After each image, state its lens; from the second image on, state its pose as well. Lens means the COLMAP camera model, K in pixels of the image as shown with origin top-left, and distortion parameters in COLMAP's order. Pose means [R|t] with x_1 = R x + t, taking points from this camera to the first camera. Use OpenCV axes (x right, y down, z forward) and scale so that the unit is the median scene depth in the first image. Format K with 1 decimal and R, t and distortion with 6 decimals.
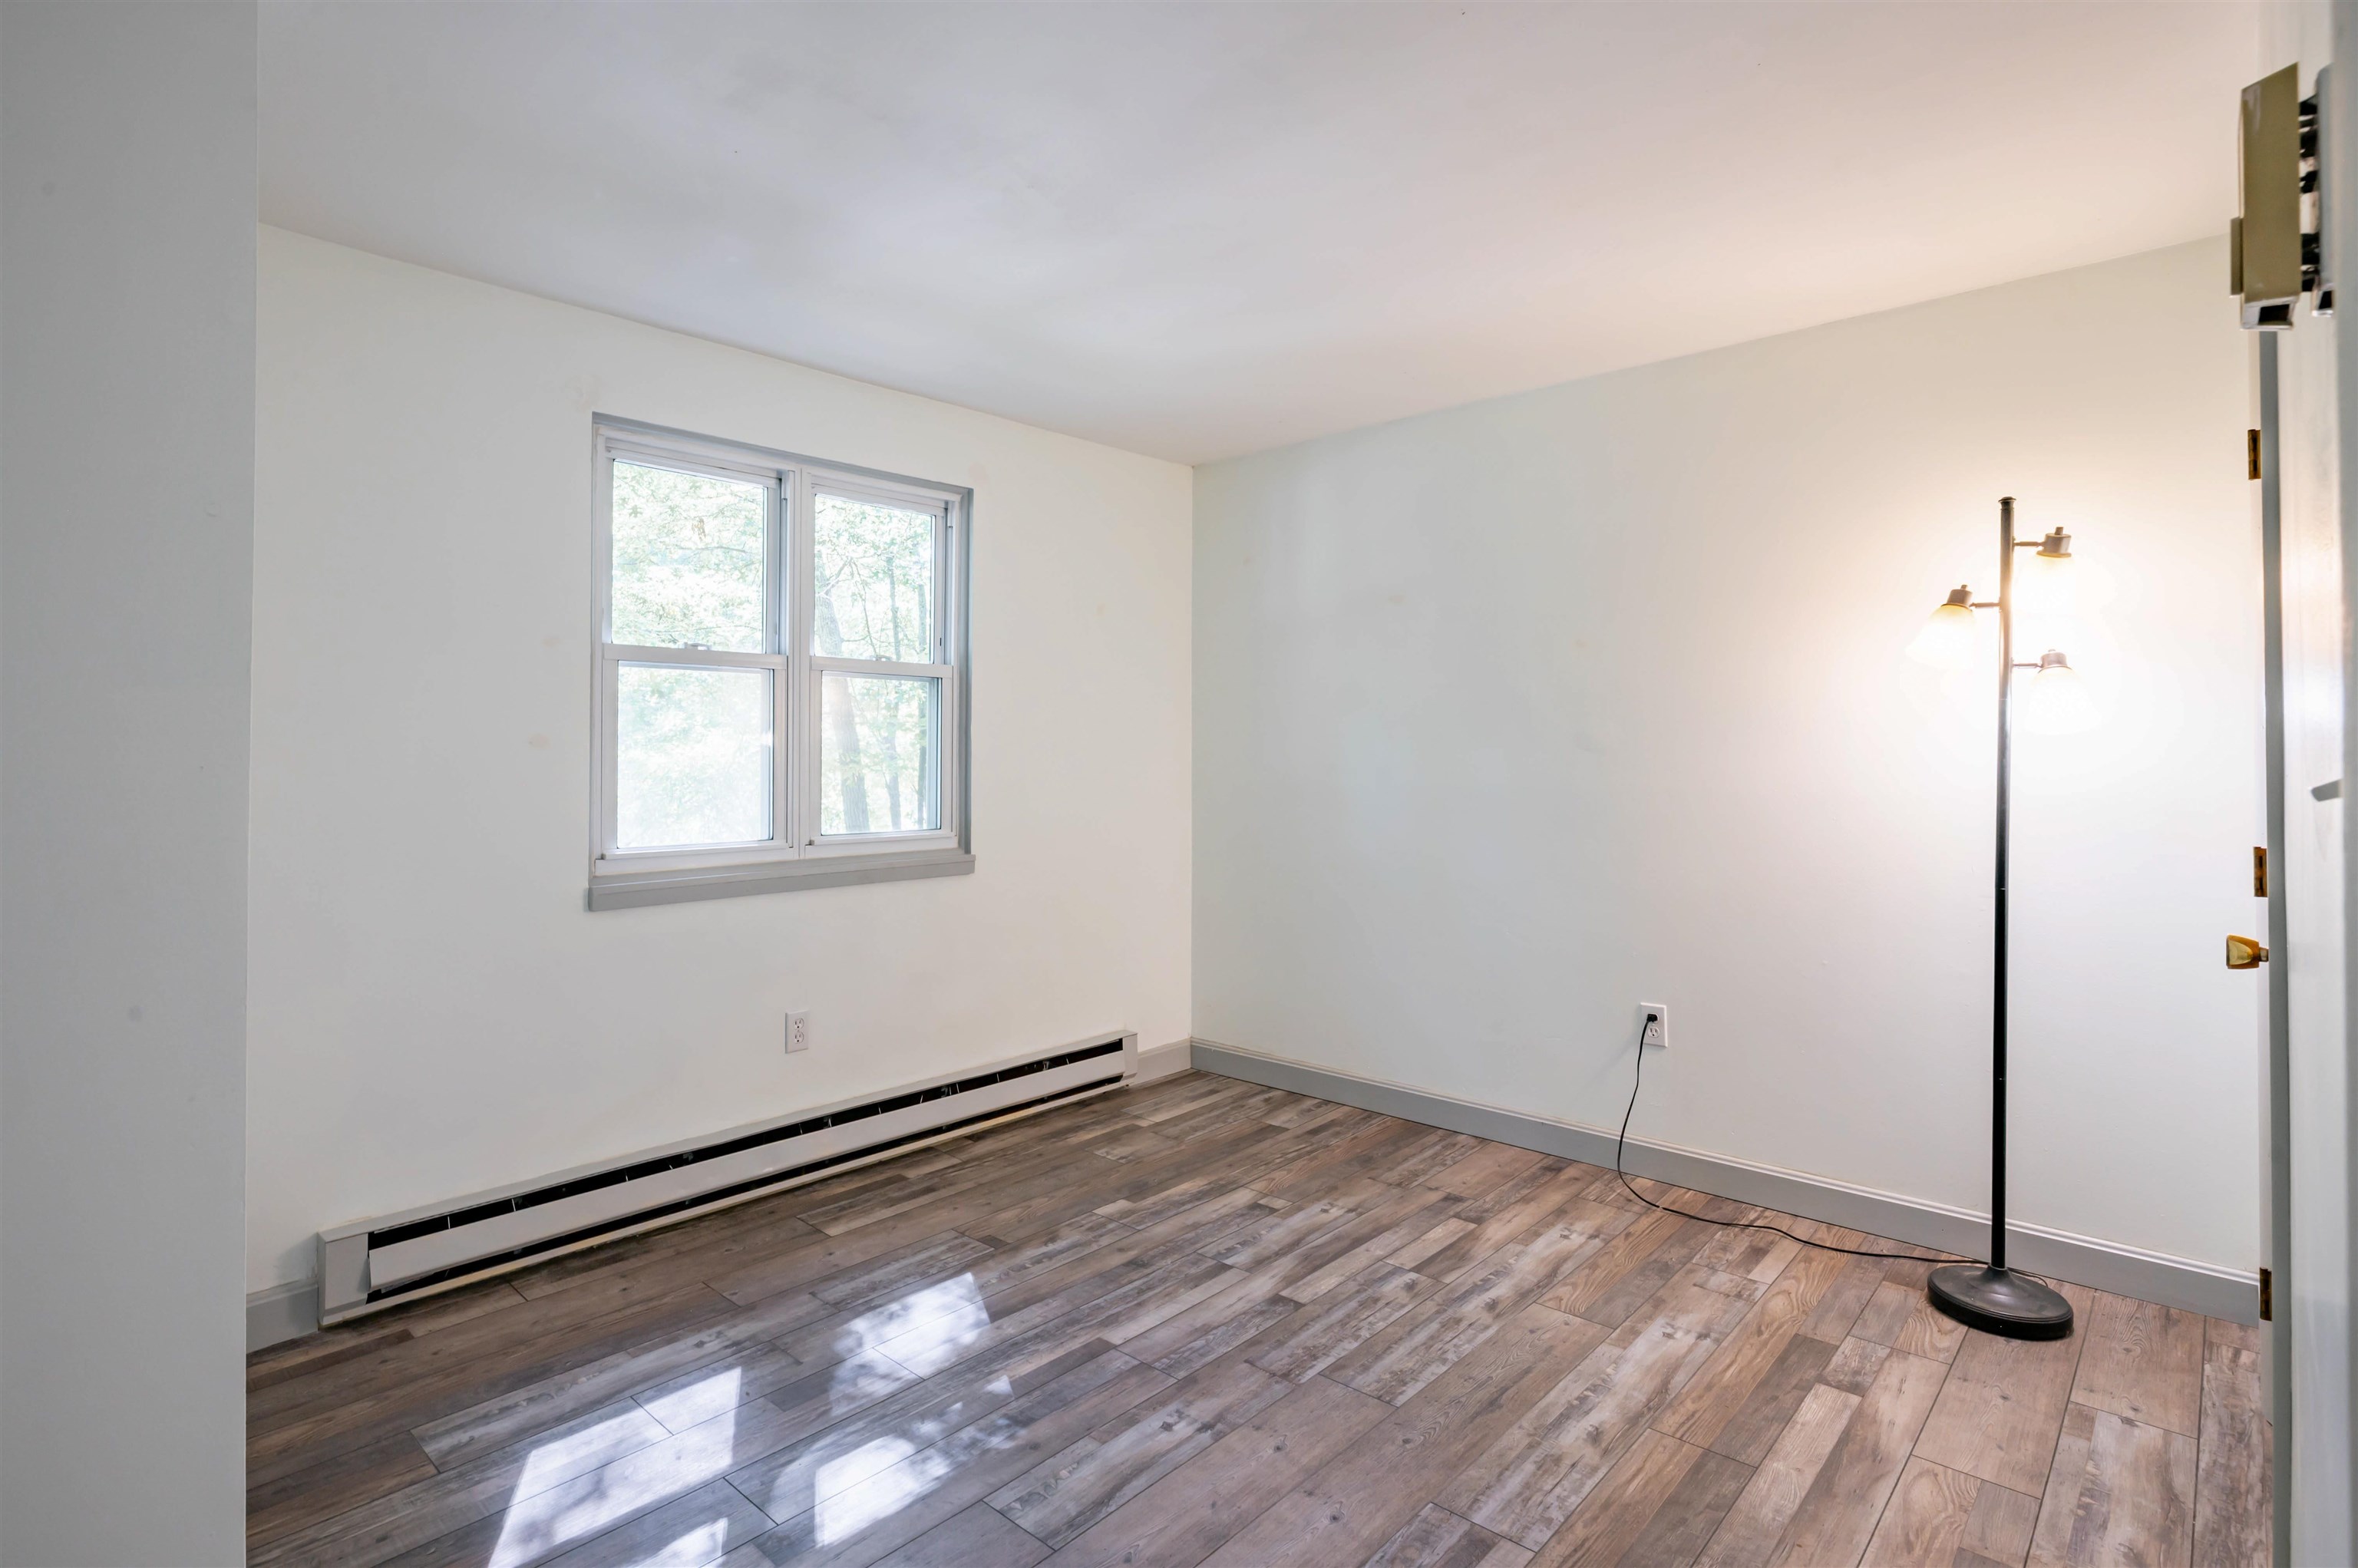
lens RADIAL K [[1154.1, 0, 1224.4], [0, 1154.1, 785.6], [0, 0, 1]] dist [-0.001810, 0.001305]
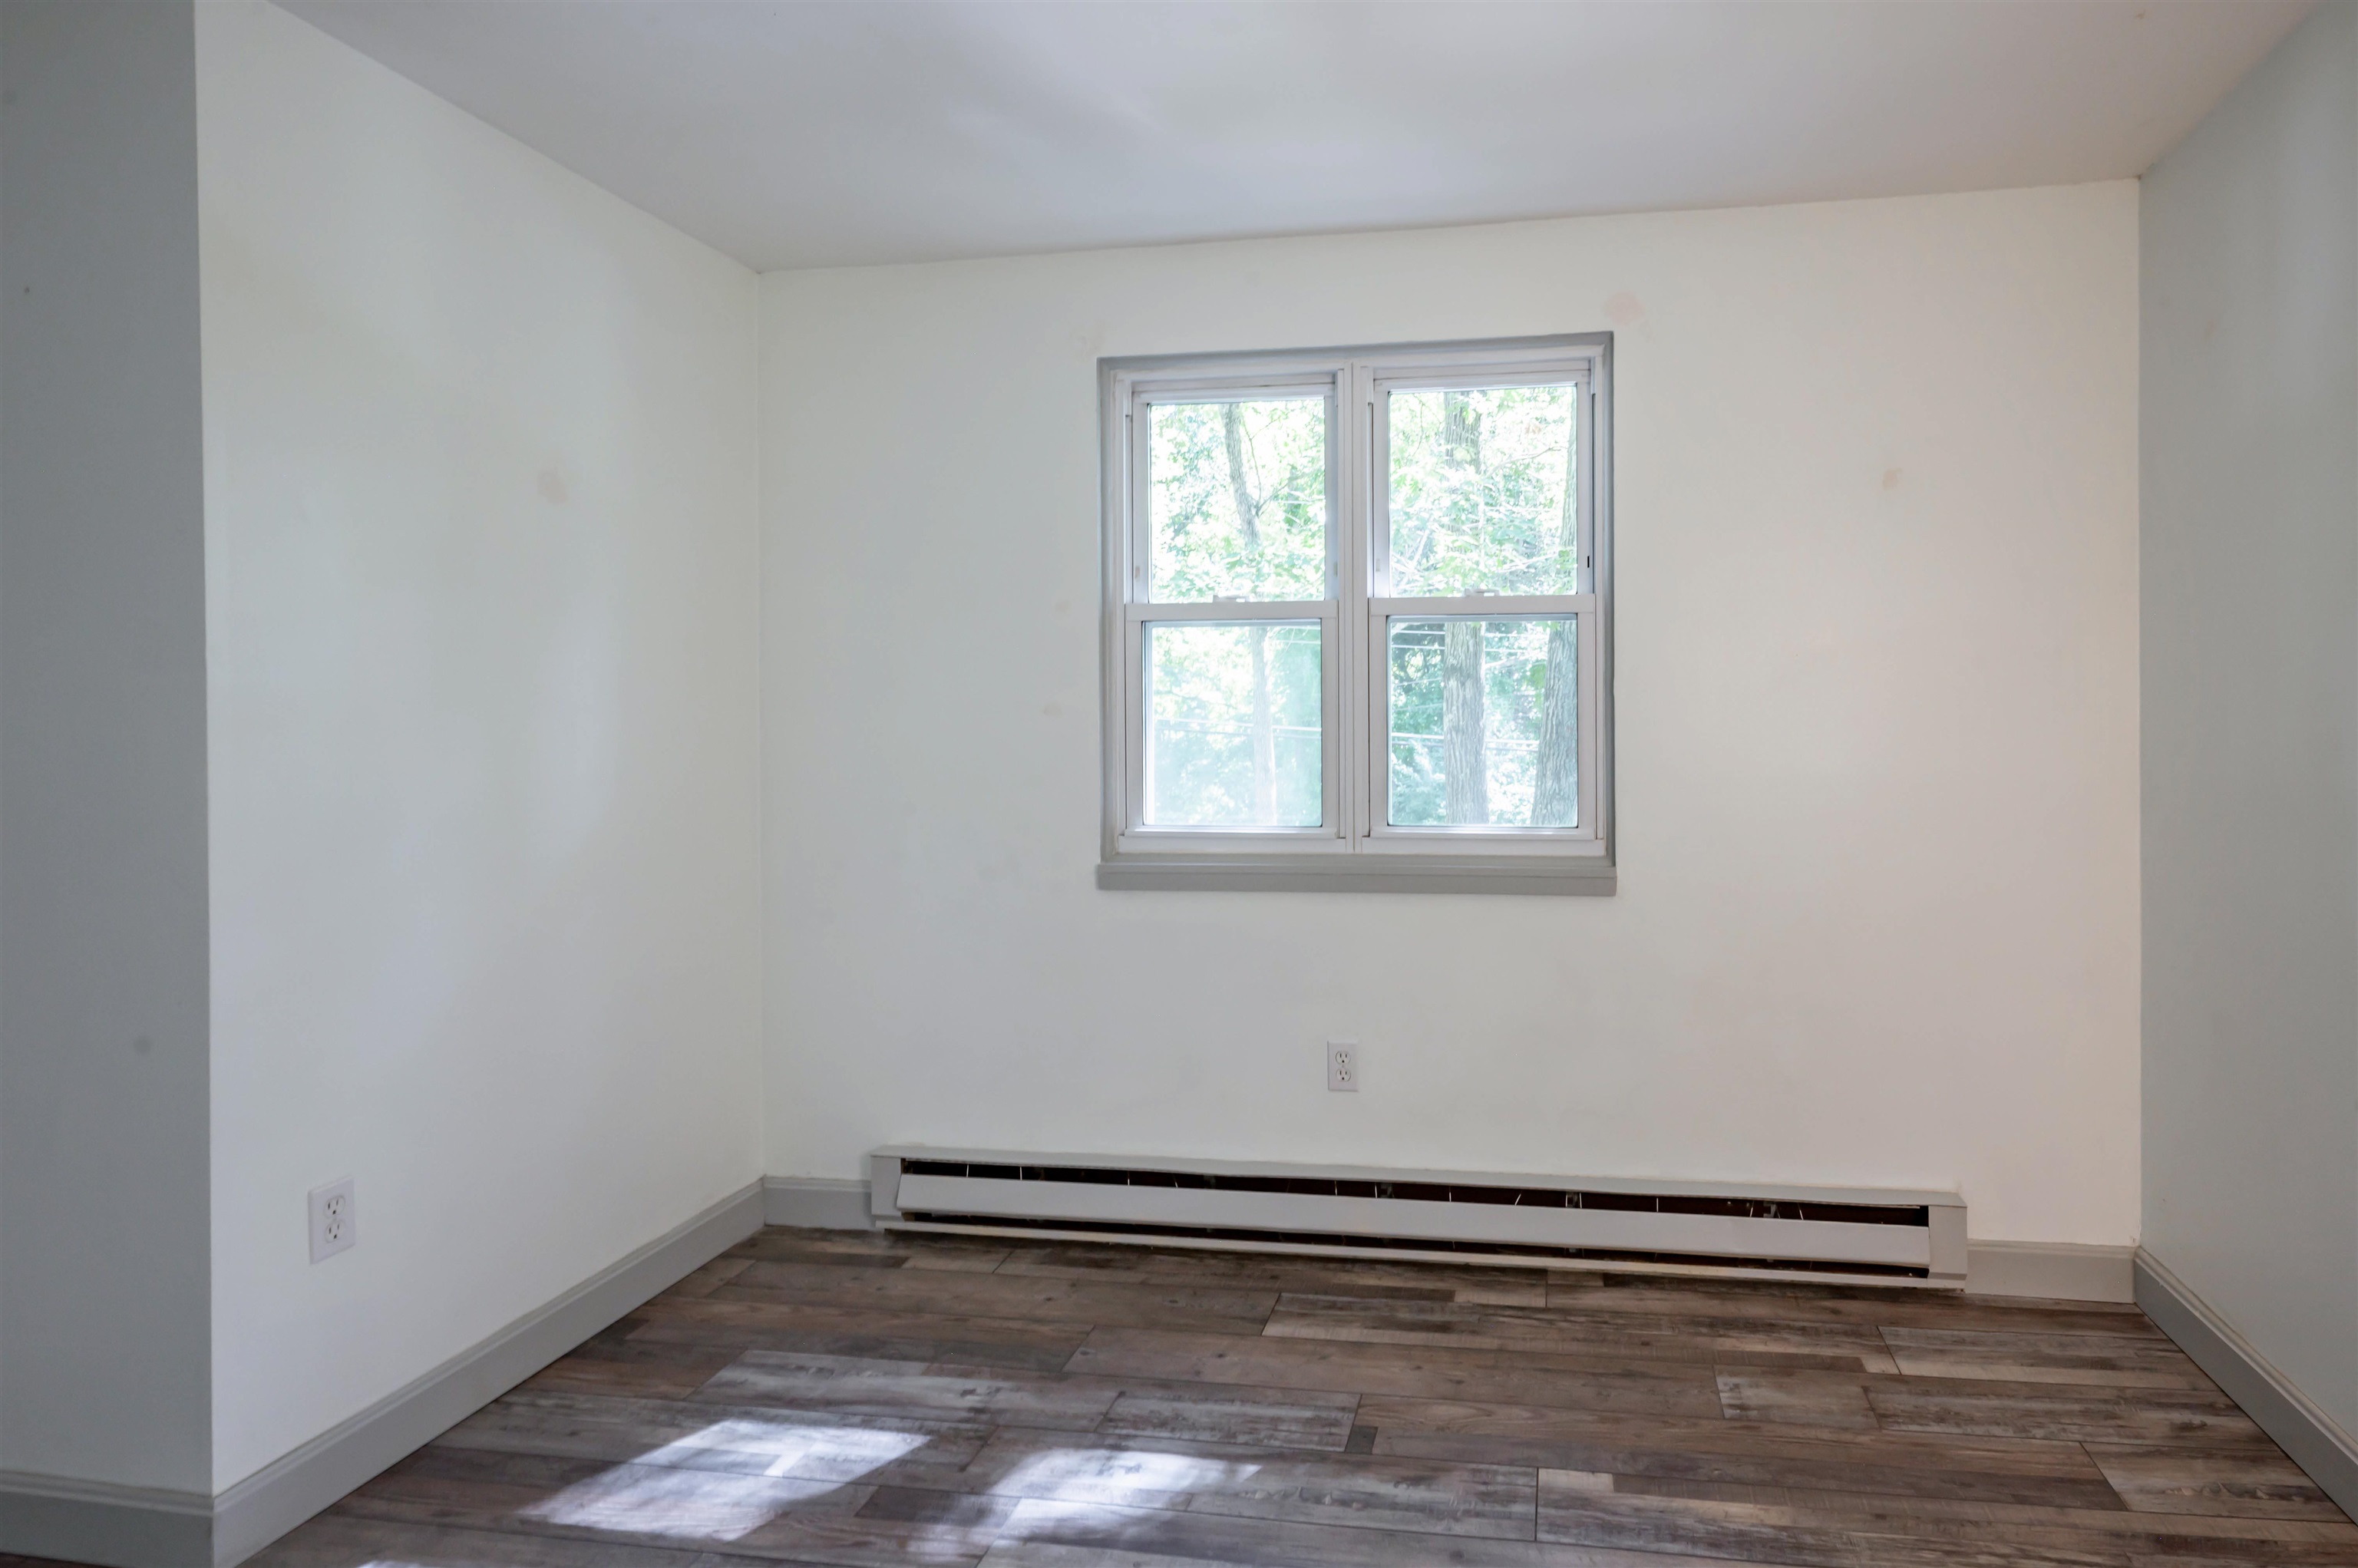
lens RADIAL K [[1237.5, 0, 1179.2], [0, 1237.5, 766.8], [0, 0, 1]] dist [-0.002406, 0.001692]
pose [[0.541071, 0.022827, -0.840667, 0.311994], [-0.019687, 0.999701, 0.014474, -0.006908], [0.840746, 0.008719, 0.541359, 0.467578]]
